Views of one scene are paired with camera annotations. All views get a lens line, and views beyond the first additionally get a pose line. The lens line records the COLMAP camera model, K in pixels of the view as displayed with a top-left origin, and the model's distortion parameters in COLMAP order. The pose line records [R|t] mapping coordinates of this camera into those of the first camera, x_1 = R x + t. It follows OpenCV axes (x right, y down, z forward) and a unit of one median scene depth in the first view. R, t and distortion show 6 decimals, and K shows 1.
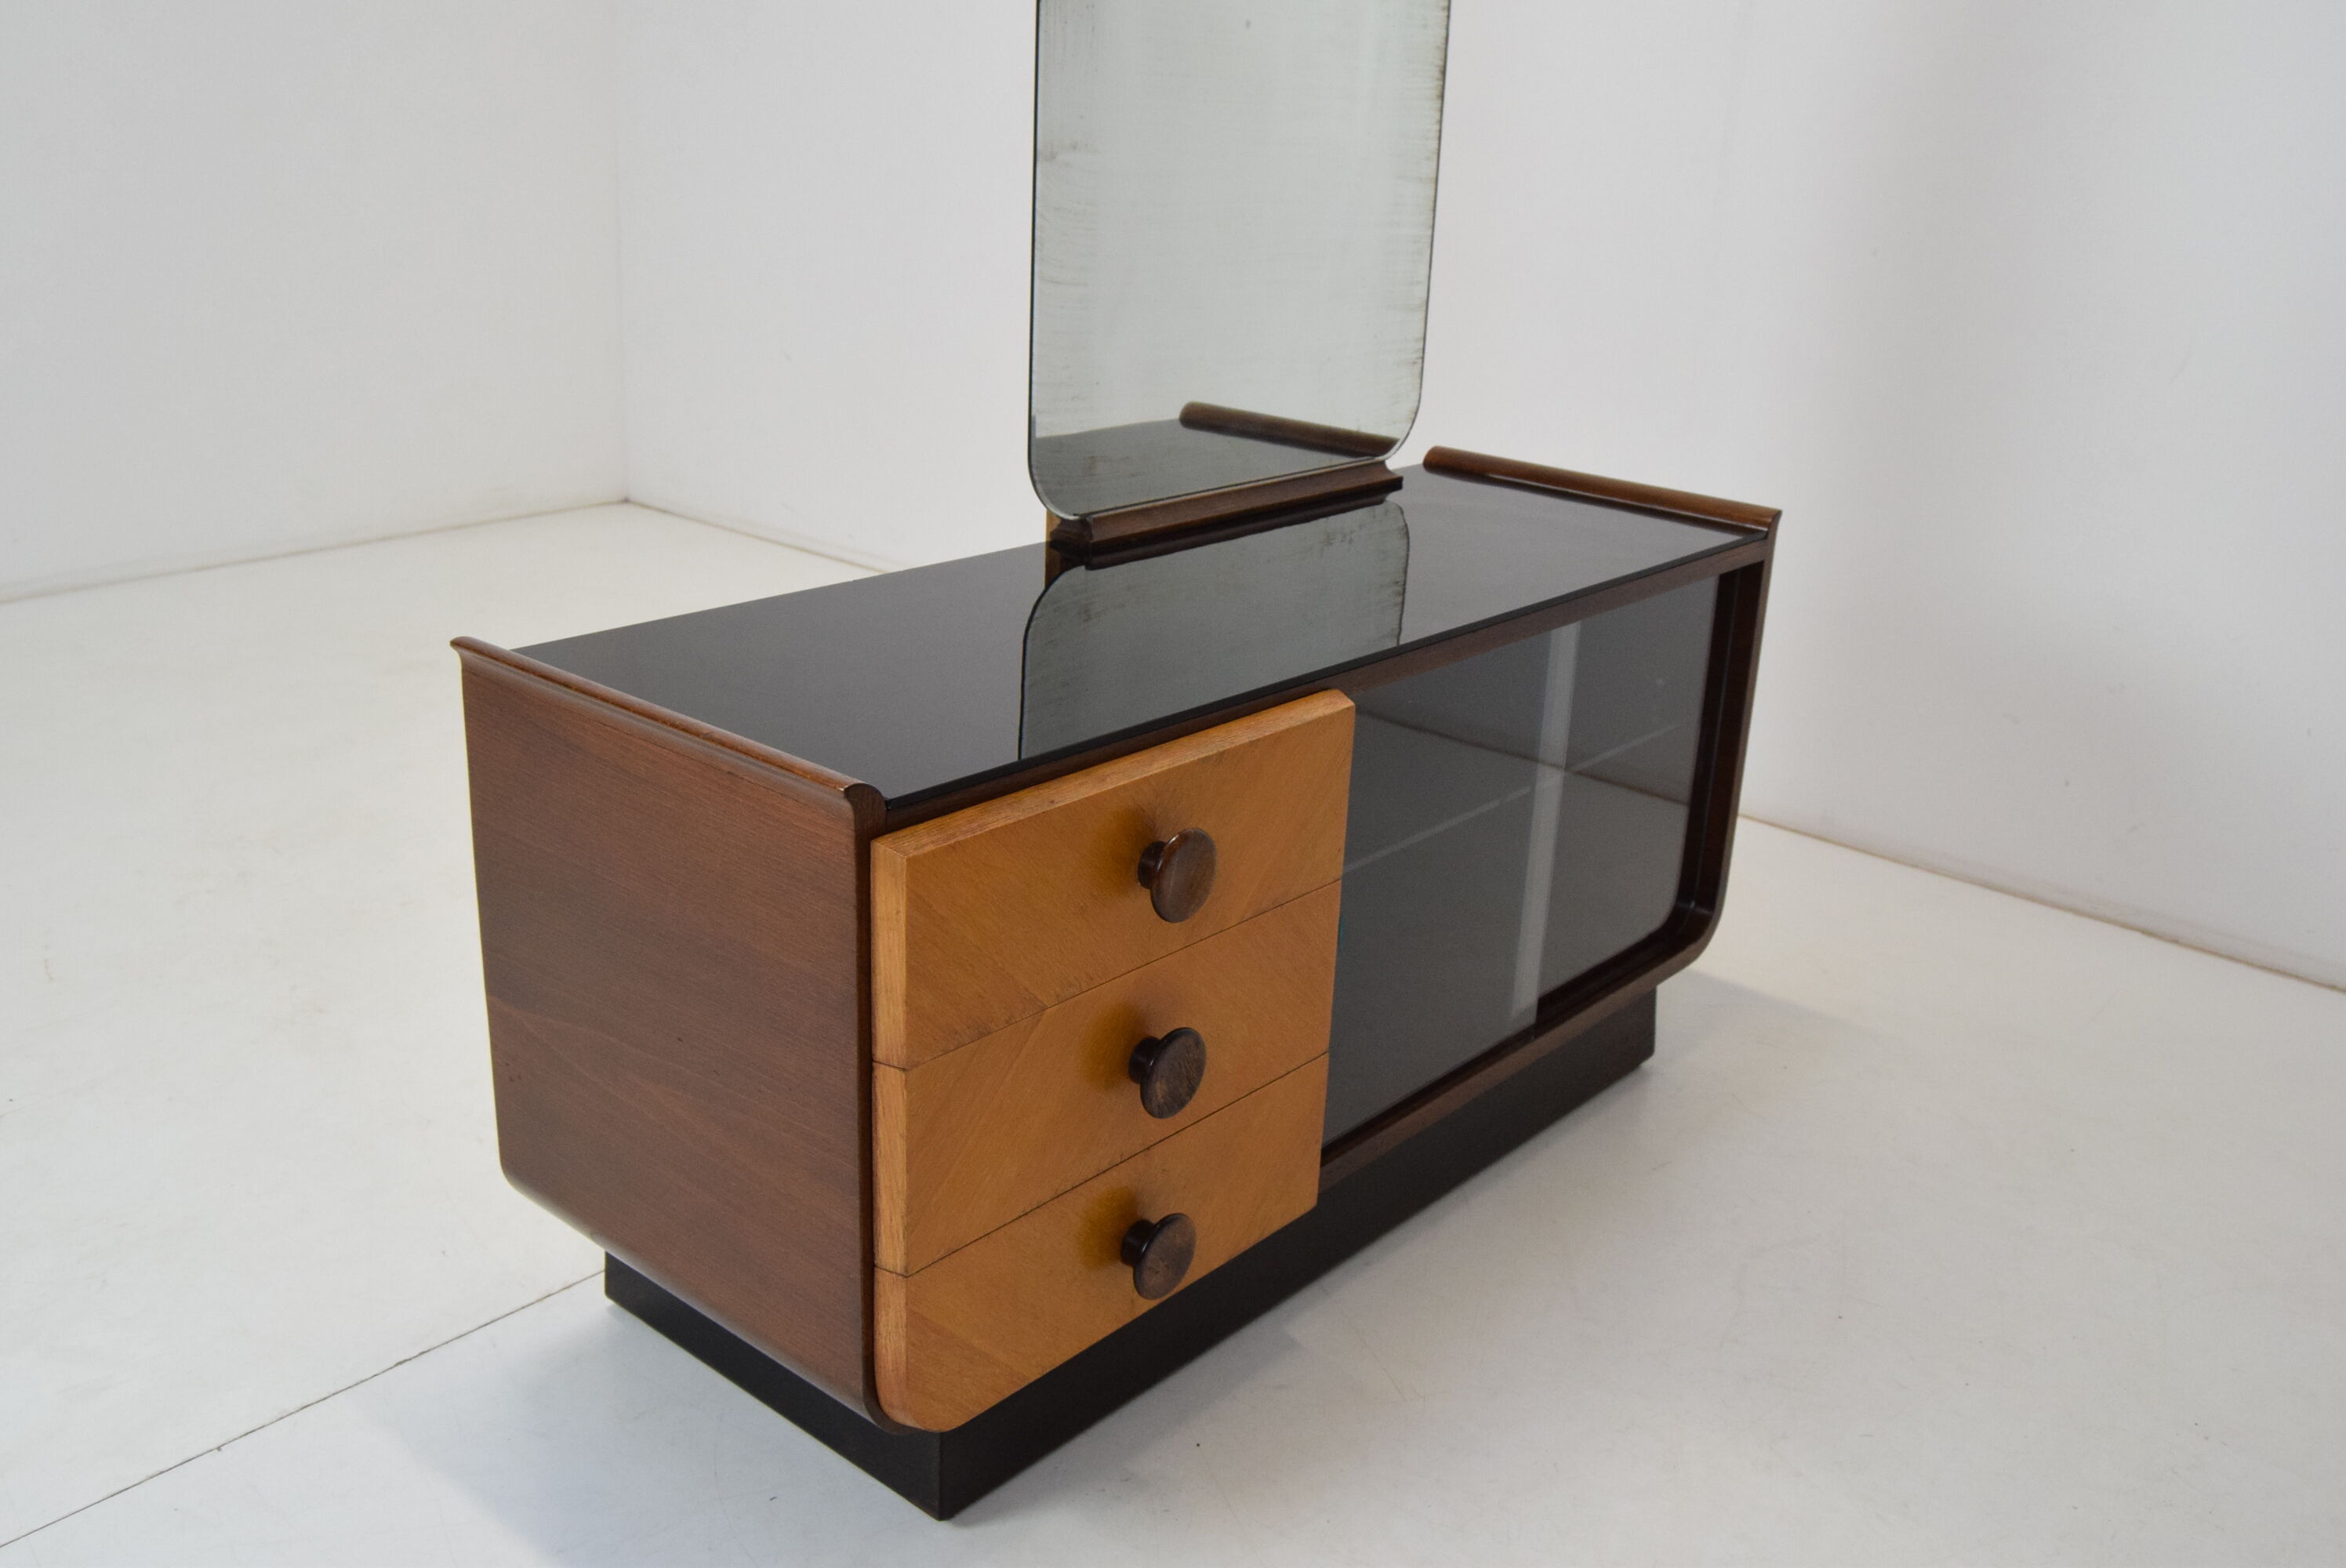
lens RADIAL K [[2083.8, 0, 1173.0], [0, 2083.8, 784.0], [0, 0, 1]] dist [-0.074443, -0.000304]
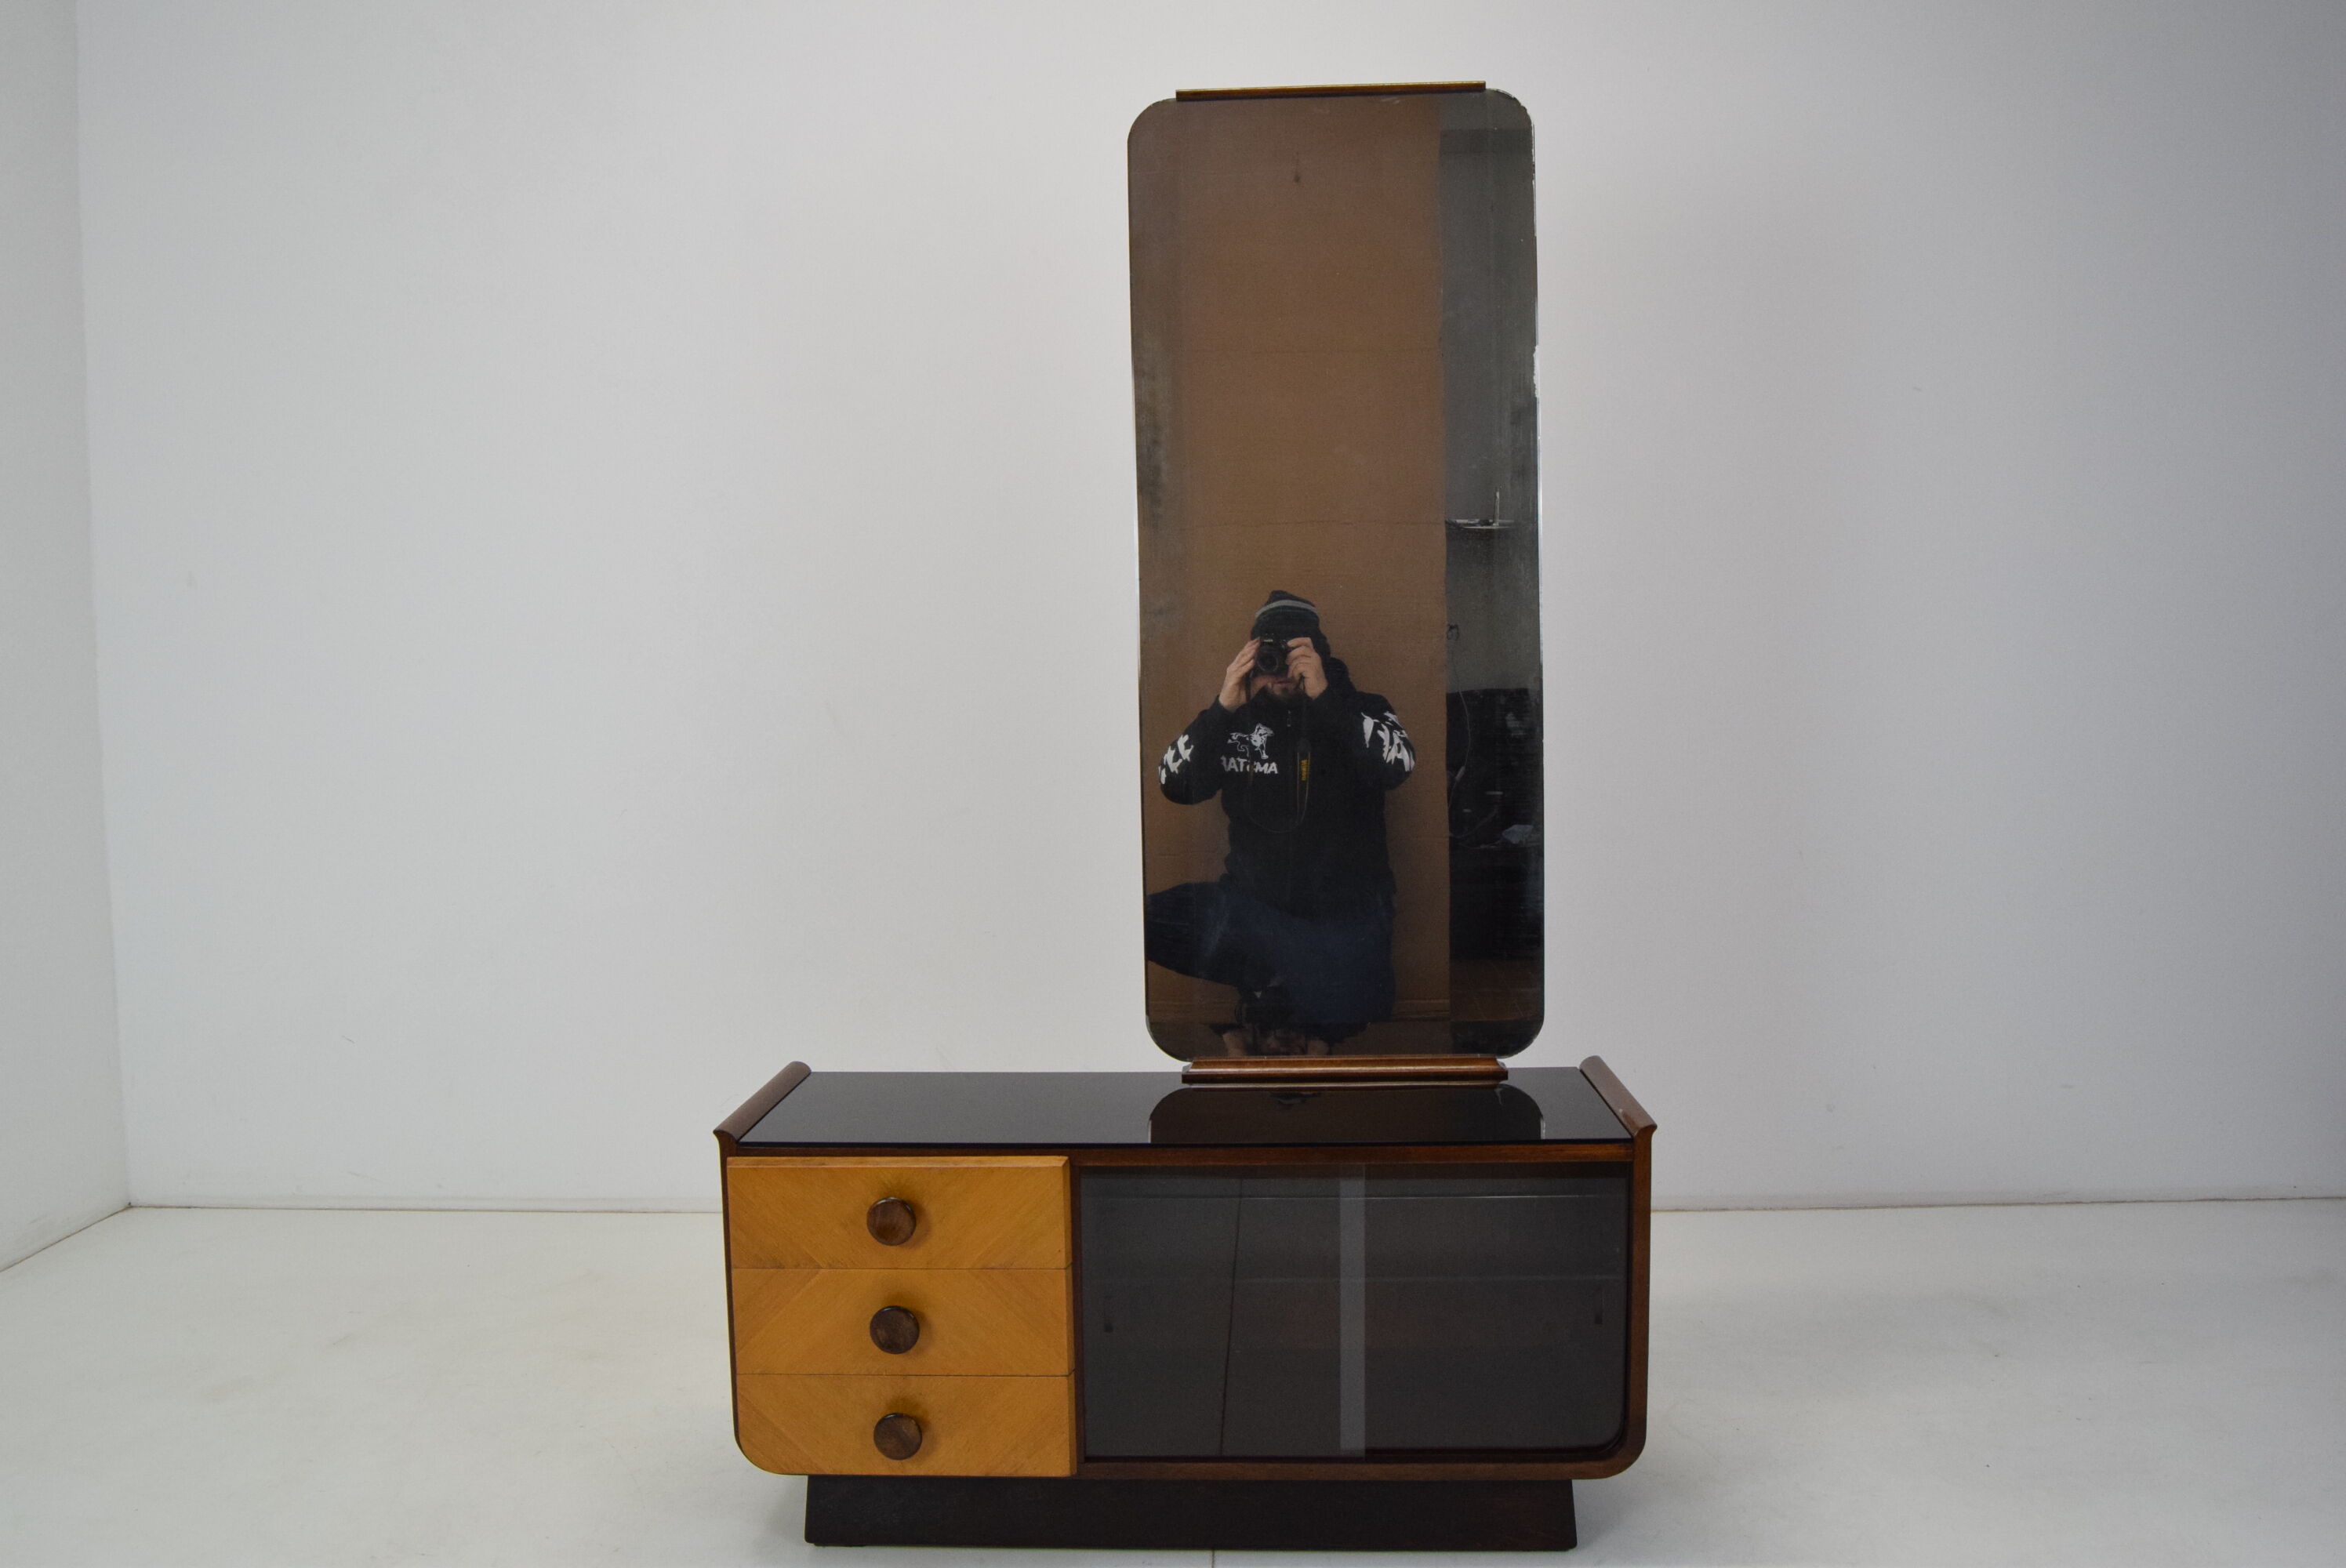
lens RADIAL K [[1833.7, 0, 1179.4], [0, 1833.7, 833.0], [0, 0, 1]] dist [-0.054902, 0.004134]
pose [[0.614821, 0.017877, -0.788464, 1.370930], [-0.220373, 0.963815, -0.149987, -0.098470], [0.757252, 0.265971, 0.596514, 0.075554]]
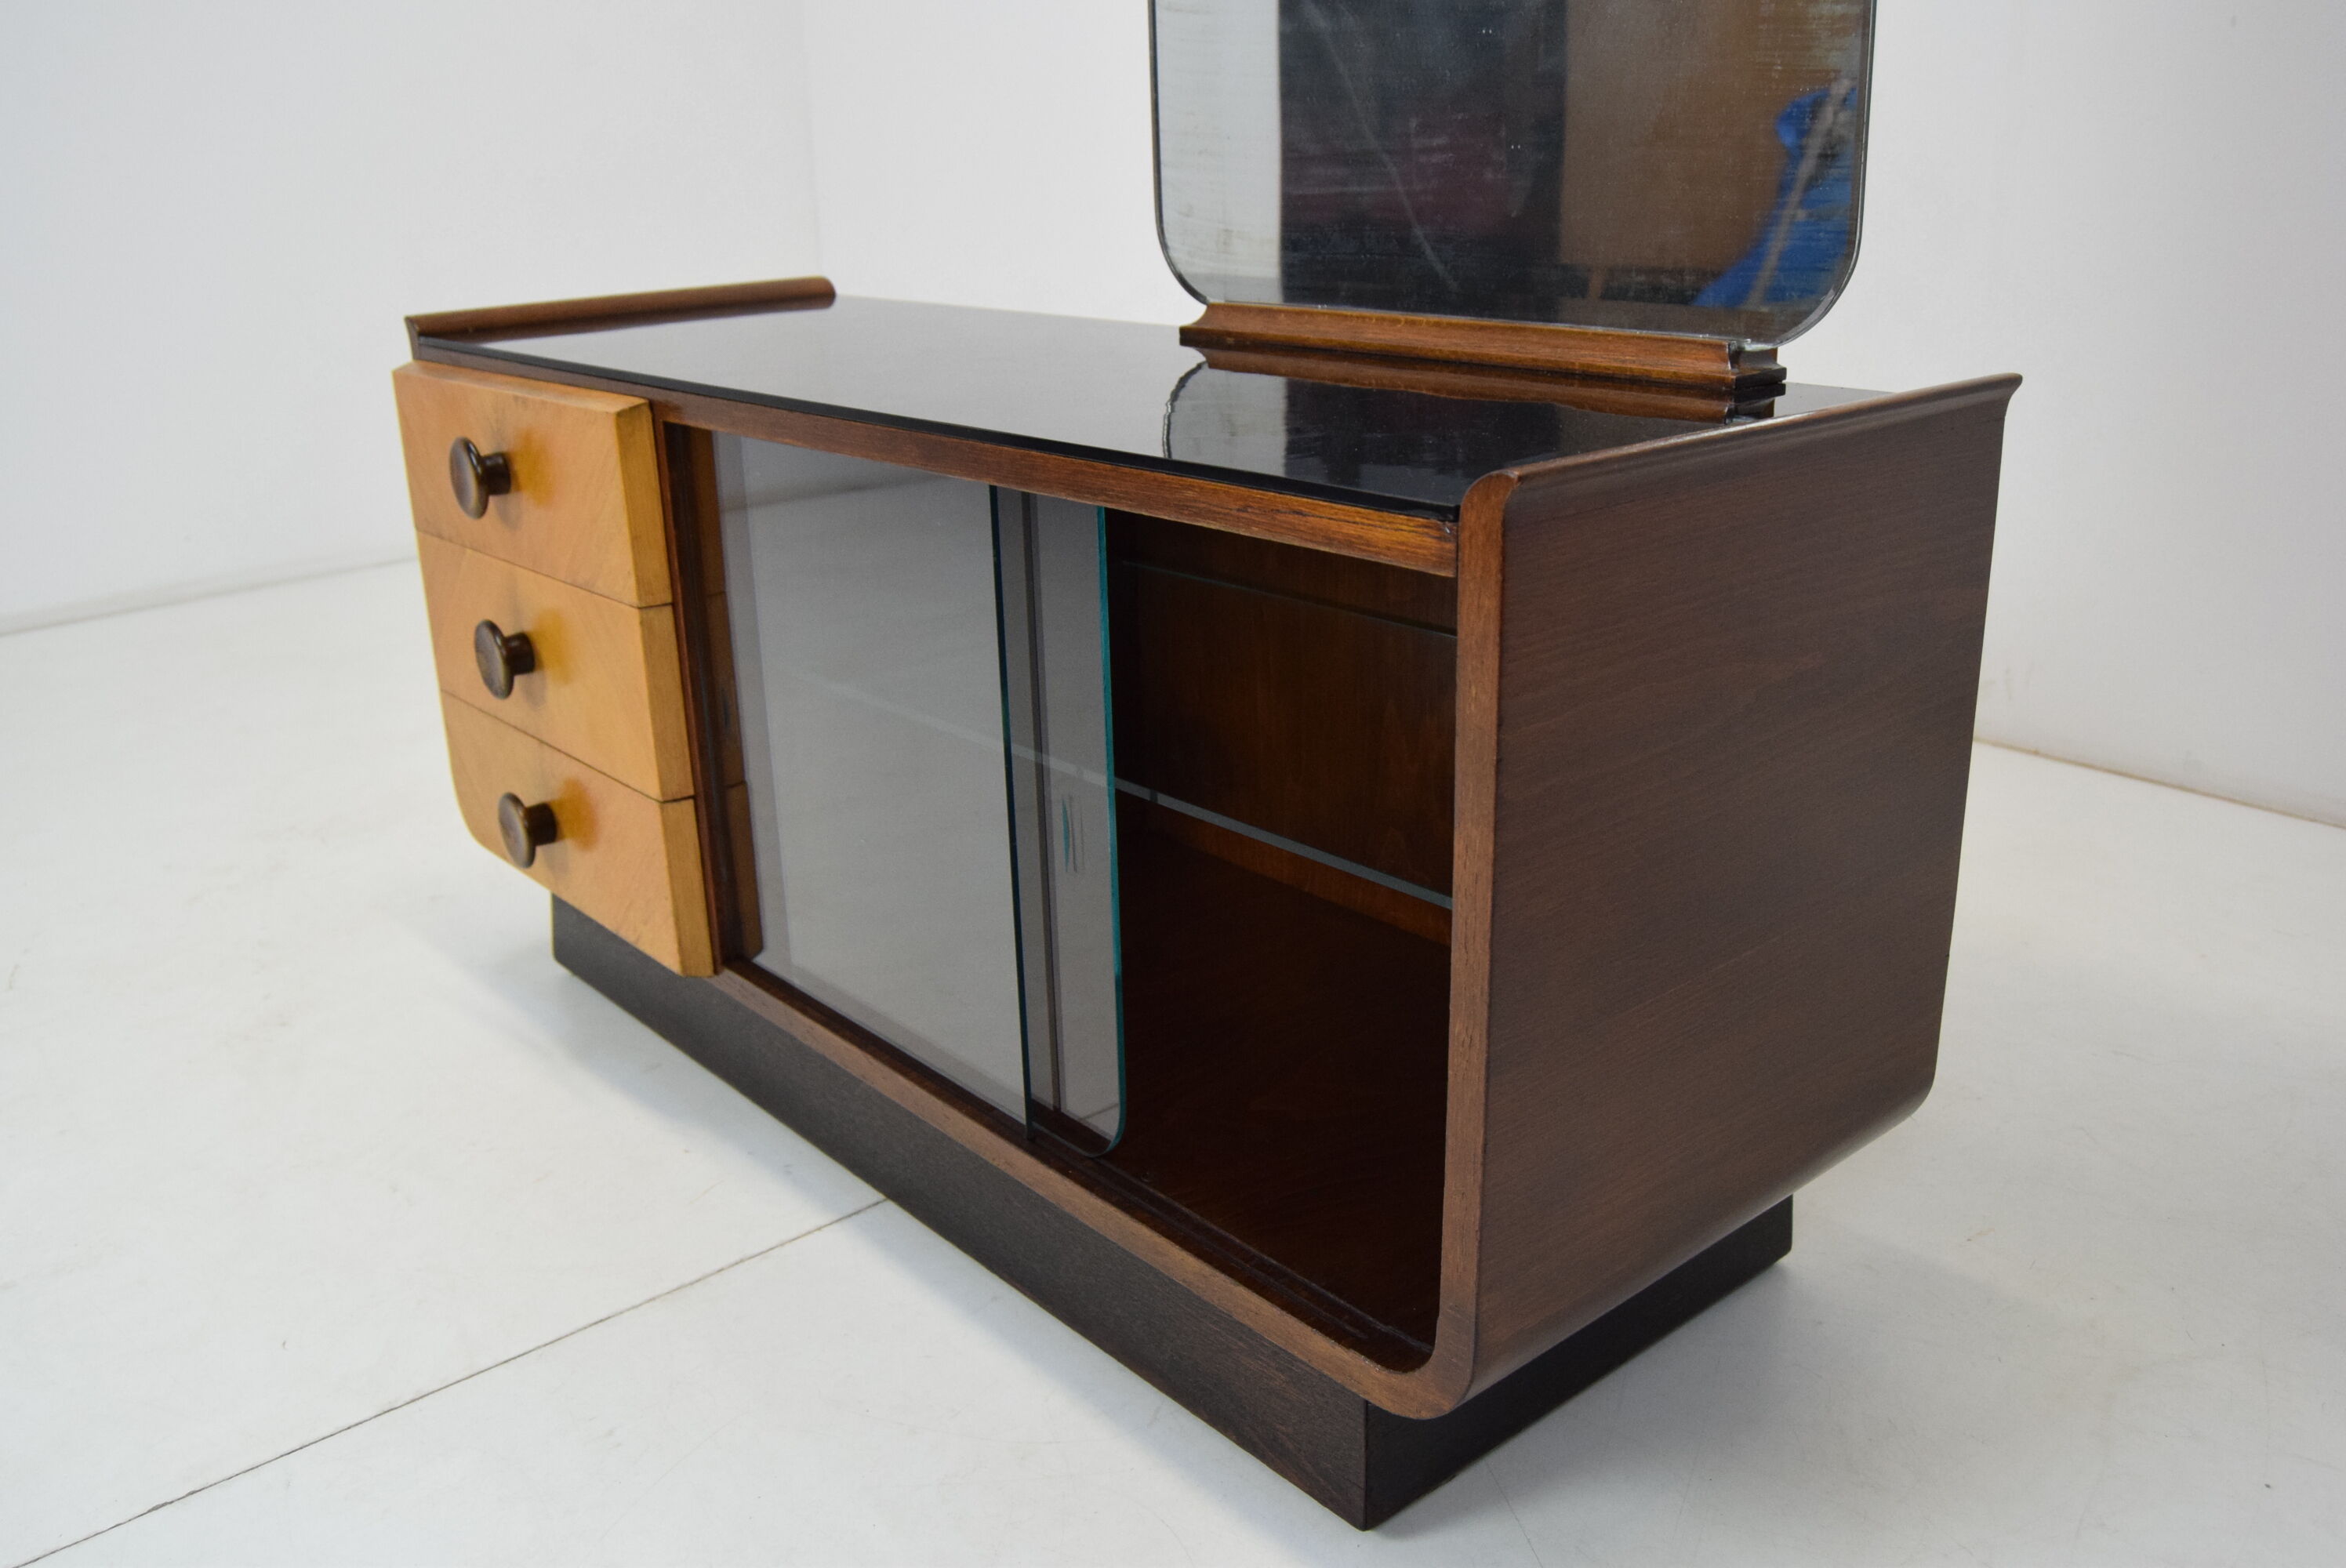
lens RADIAL K [[1963.7, 0, 1173.0], [0, 1963.7, 784.0], [0, 0, 1]] dist [-0.056956, 0.005700]
pose [[-0.152442, 0.280403, -0.947700, 0.923719], [-0.306505, 0.898215, 0.315064, -0.240993], [0.939583, 0.338503, -0.050981, 1.341186]]
